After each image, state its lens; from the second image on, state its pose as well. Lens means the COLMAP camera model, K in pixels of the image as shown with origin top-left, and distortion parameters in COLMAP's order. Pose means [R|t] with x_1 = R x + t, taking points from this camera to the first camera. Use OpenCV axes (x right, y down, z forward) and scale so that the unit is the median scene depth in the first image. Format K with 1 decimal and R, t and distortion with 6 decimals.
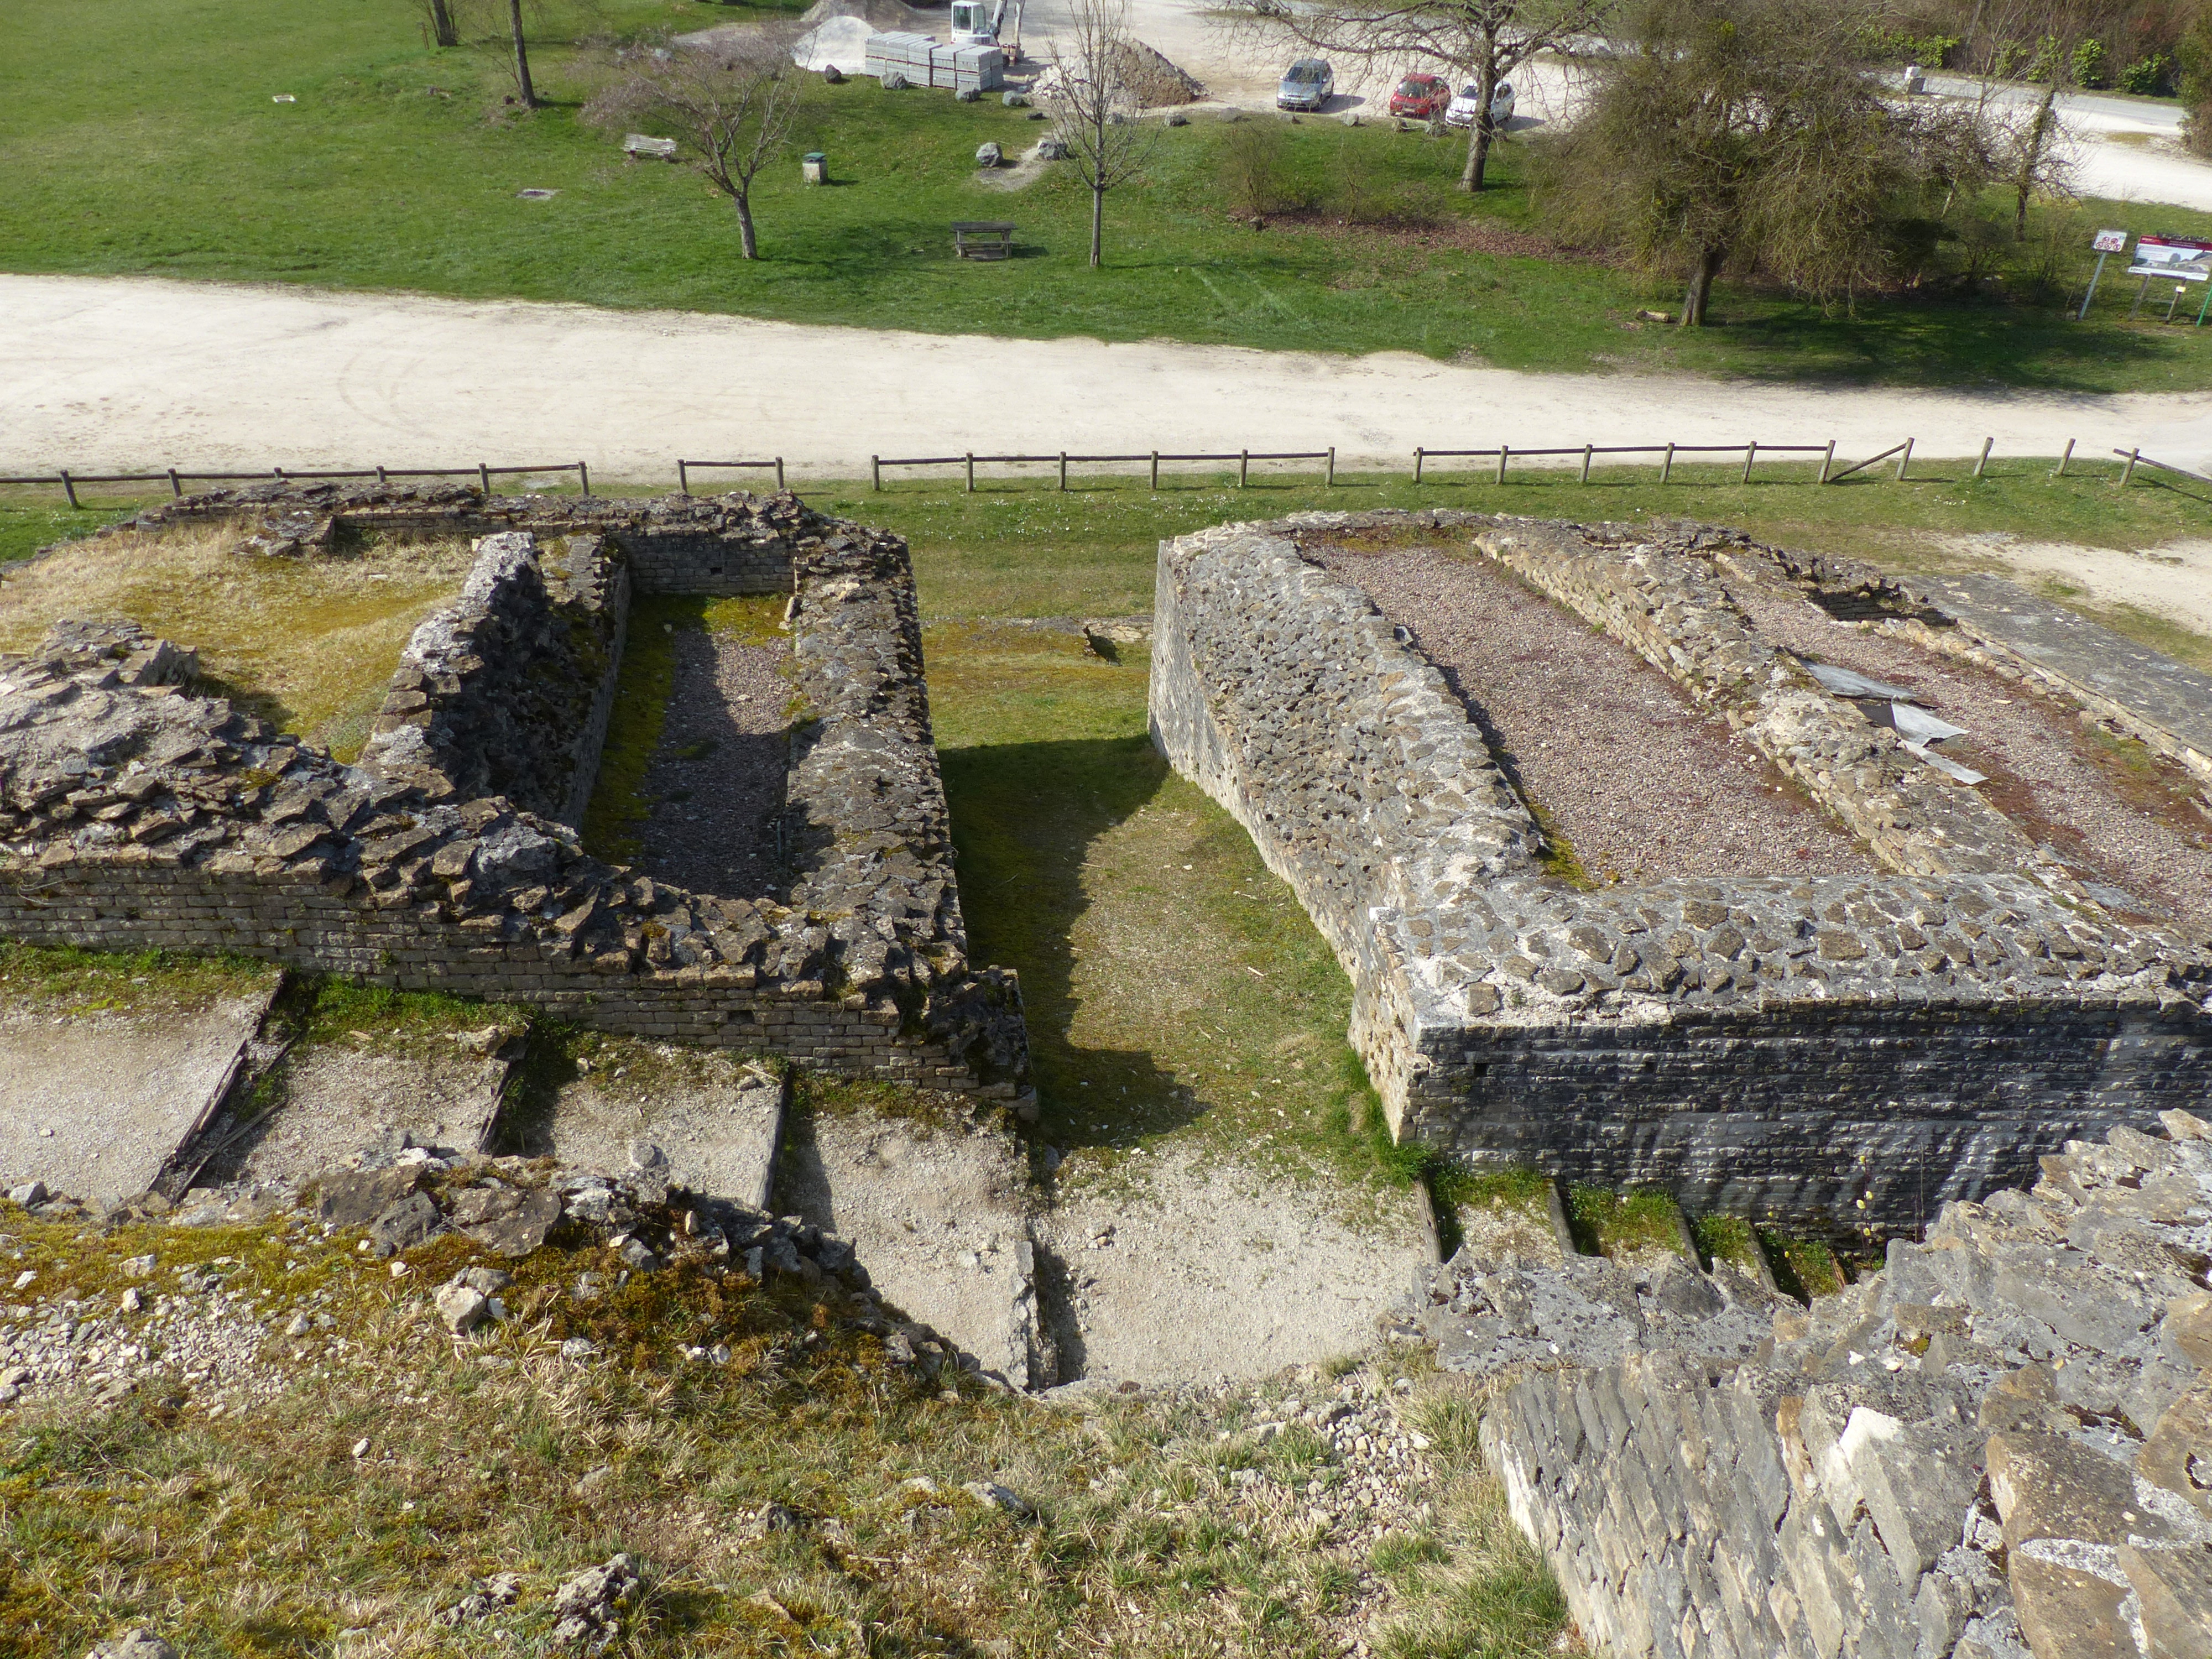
lens RADIAL K [[1670.7, 0, 1105.6], [0, 1670.7, 821.7], [0, 0, 1]] dist [-0.044079, 0.036327]
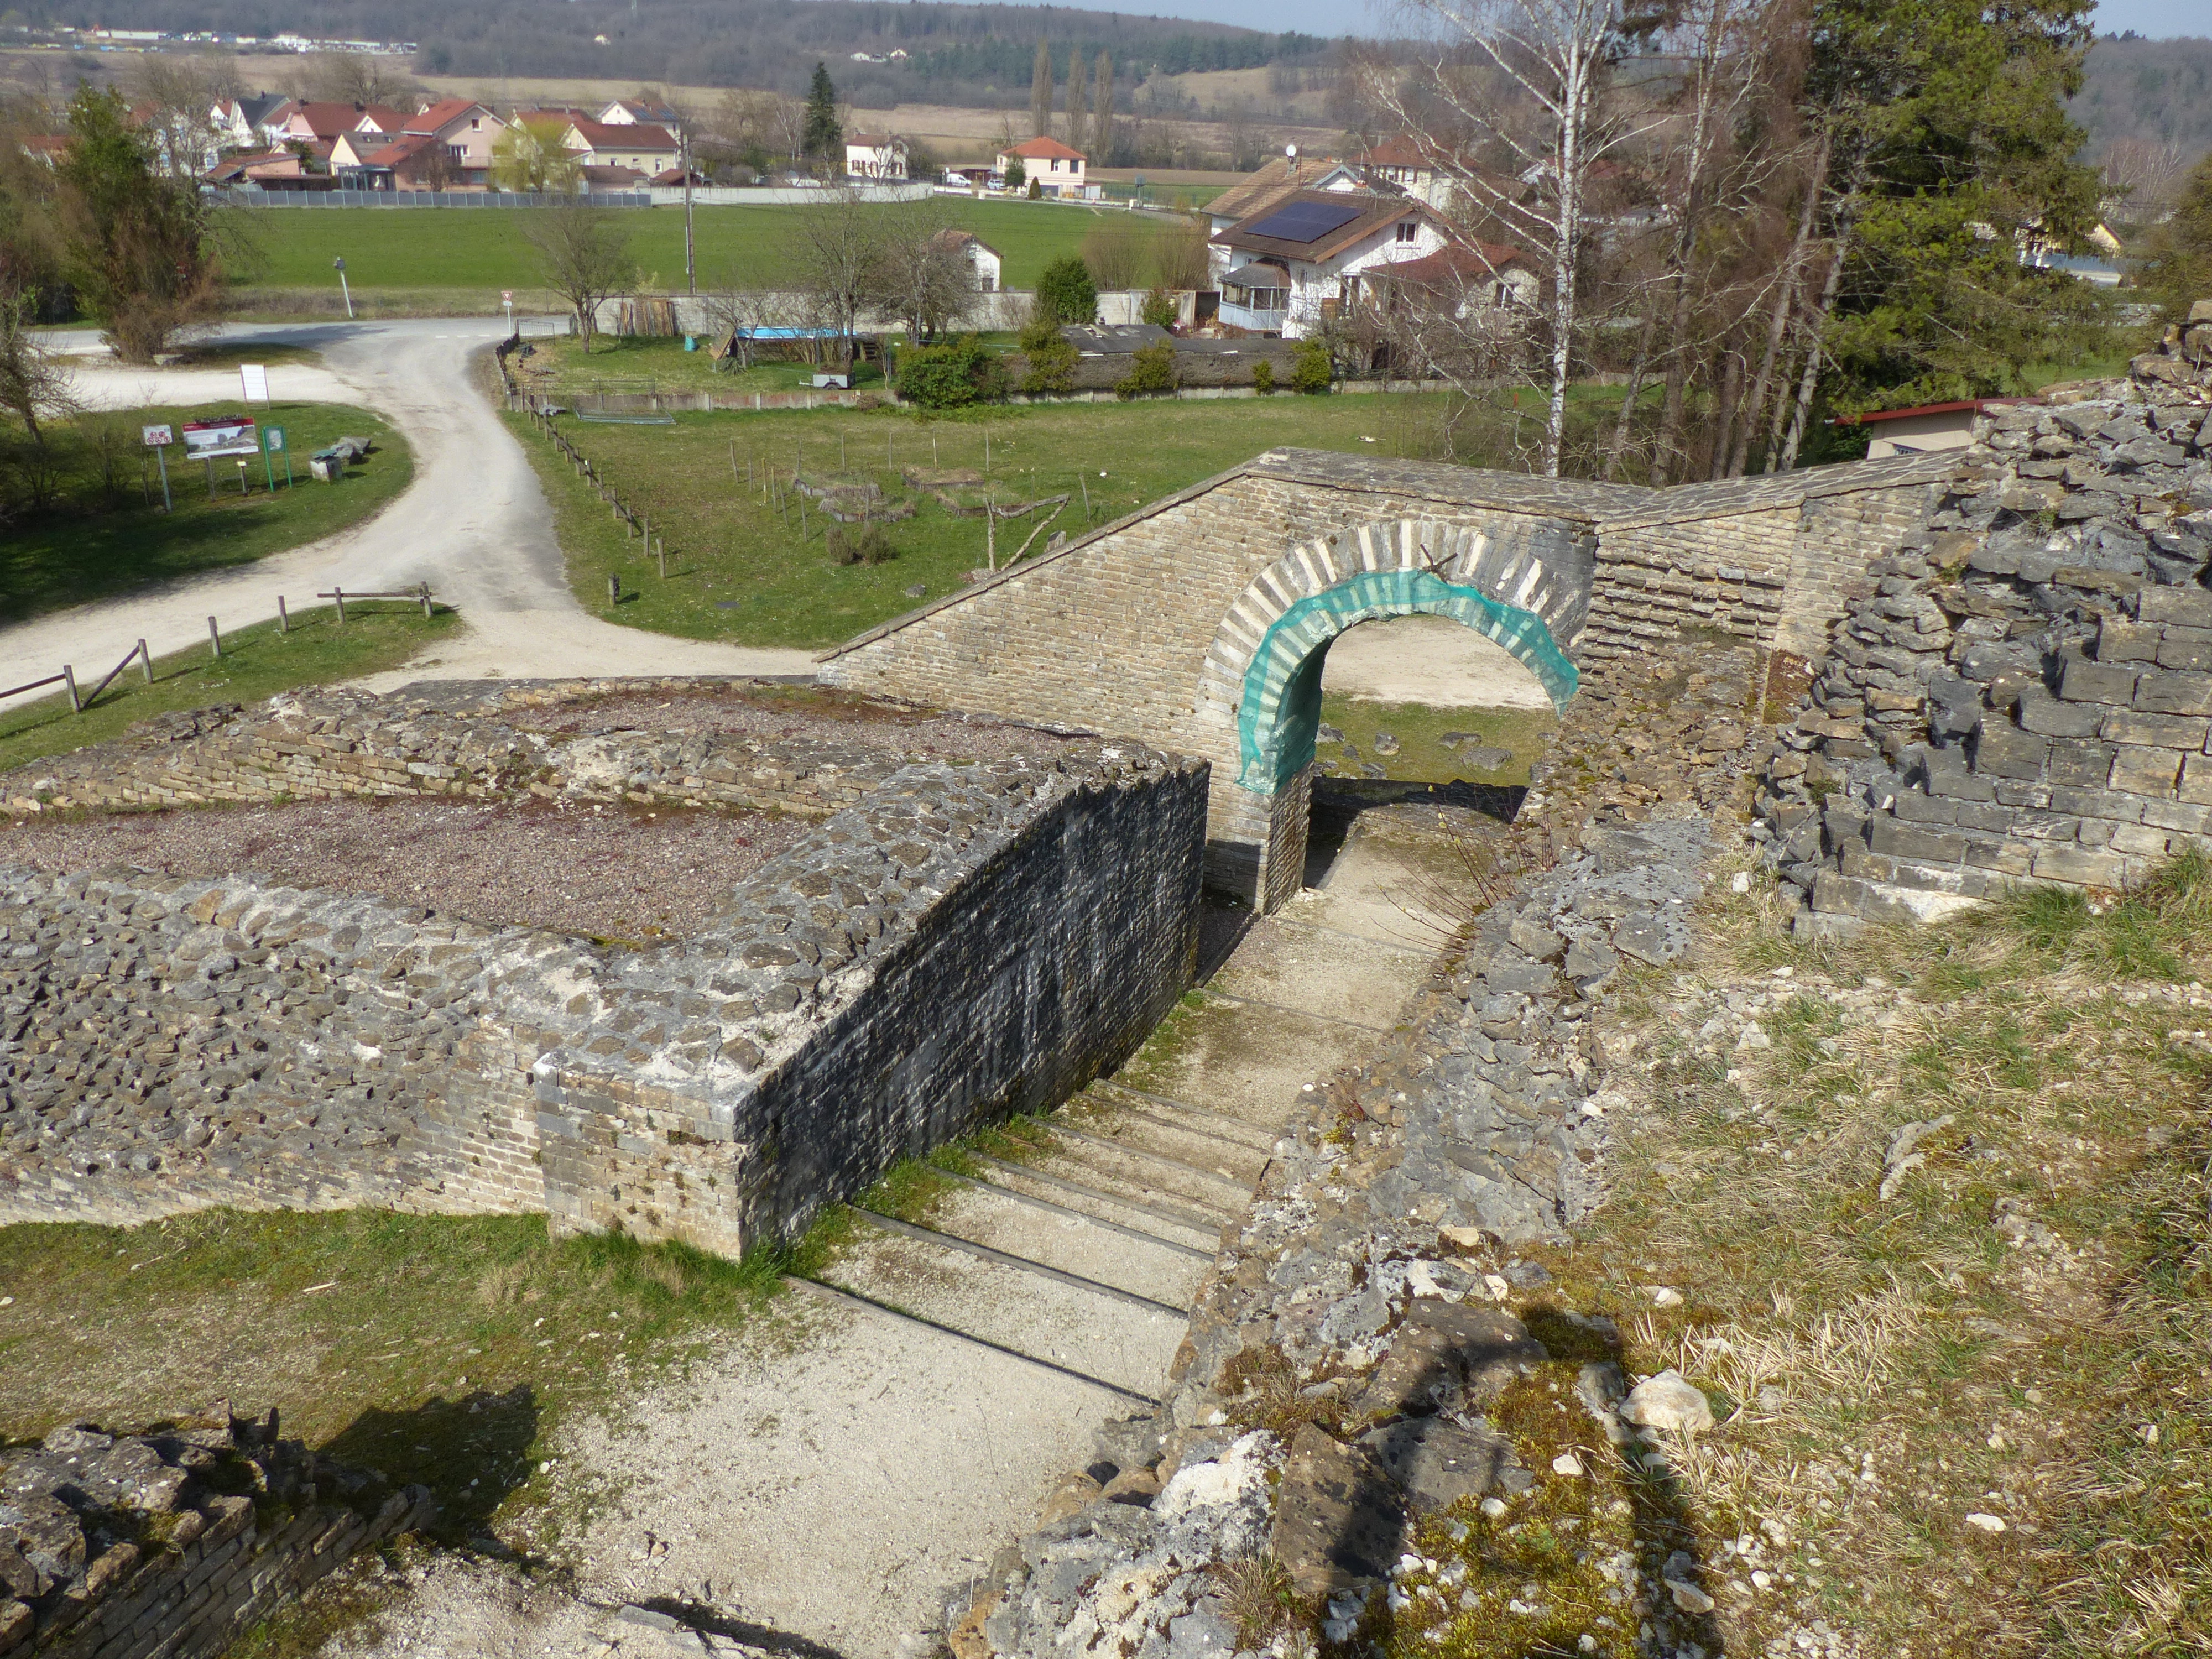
lens RADIAL K [[1670.7, 0, 1108.7], [0, 1670.7, 826.5], [0, 0, 1]] dist [-0.044079, 0.036327]
pose [[0.418554, -0.372706, 0.828193, -0.093078], [0.480276, 0.864803, 0.146459, -0.008758], [-0.770810, 0.336460, 0.540968, 0.077240]]
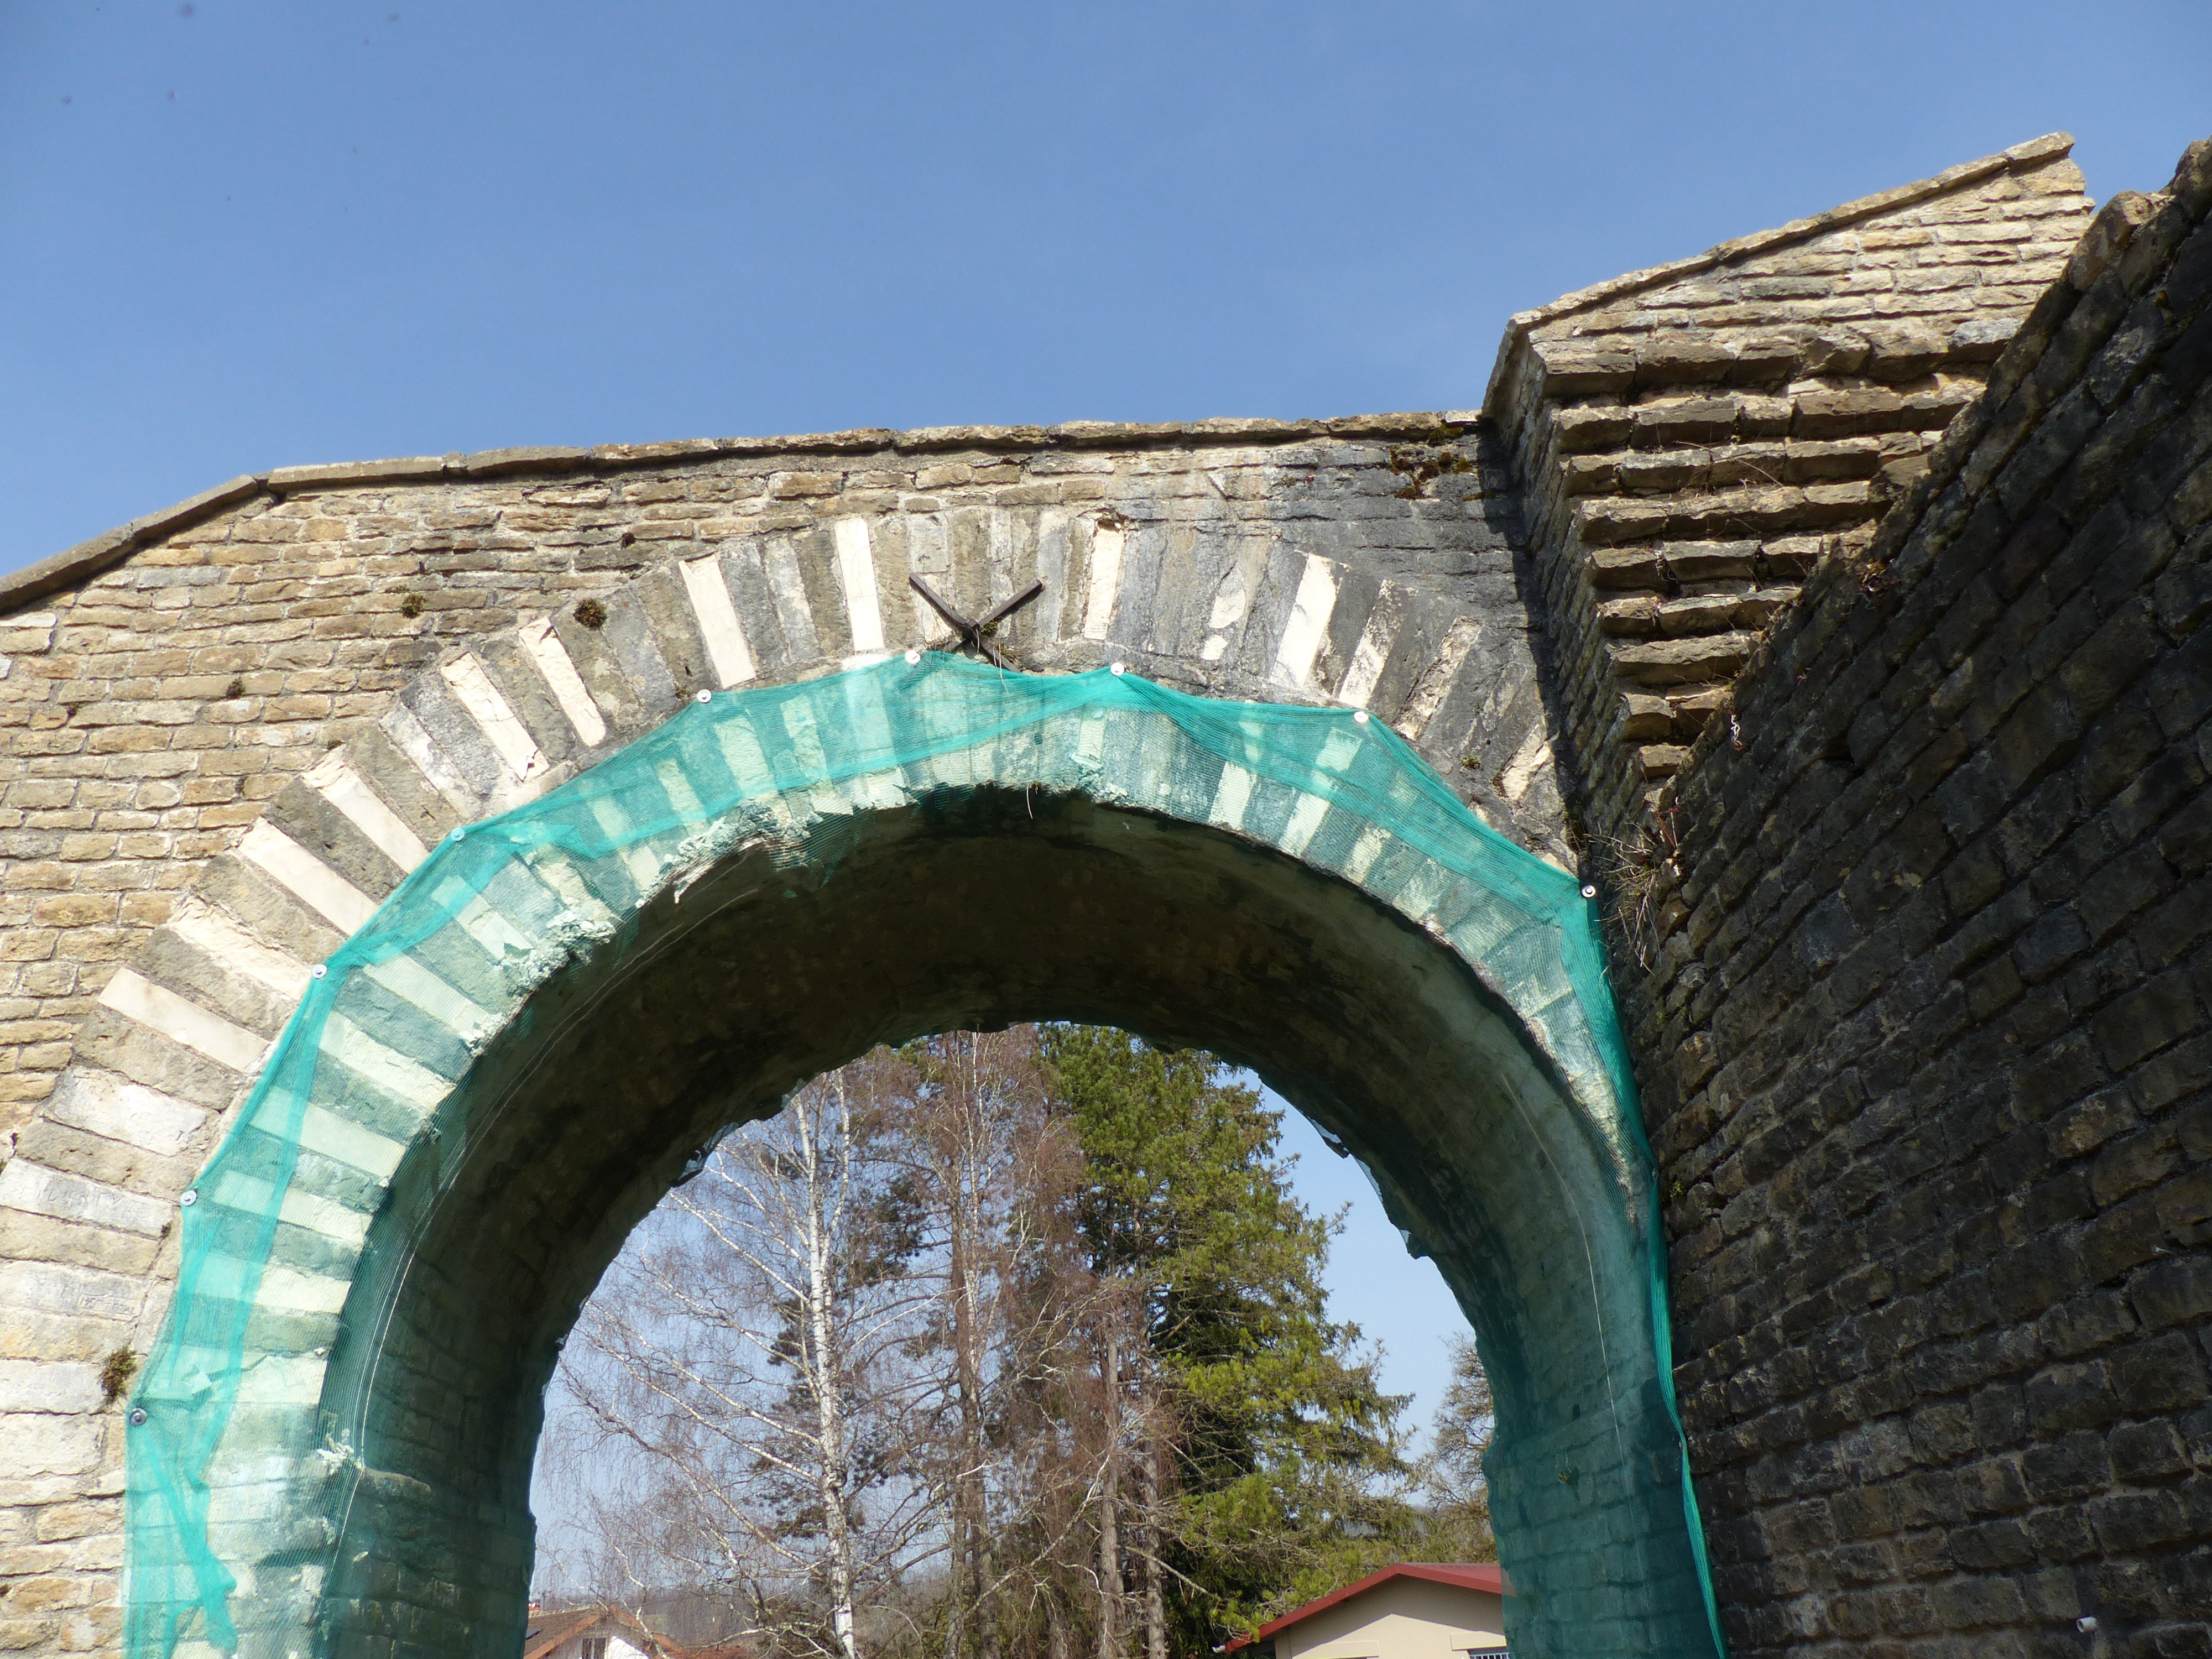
lens RADIAL K [[1670.7, 0, 1109.4], [0, 1670.7, 824.2], [0, 0, 1]] dist [-0.044079, 0.036327]
pose [[-0.015524, 0.424225, 0.905424, 0.192898], [0.605606, 0.724530, -0.329086, 0.083924], [-0.795613, 0.543222, -0.268161, 0.239357]]
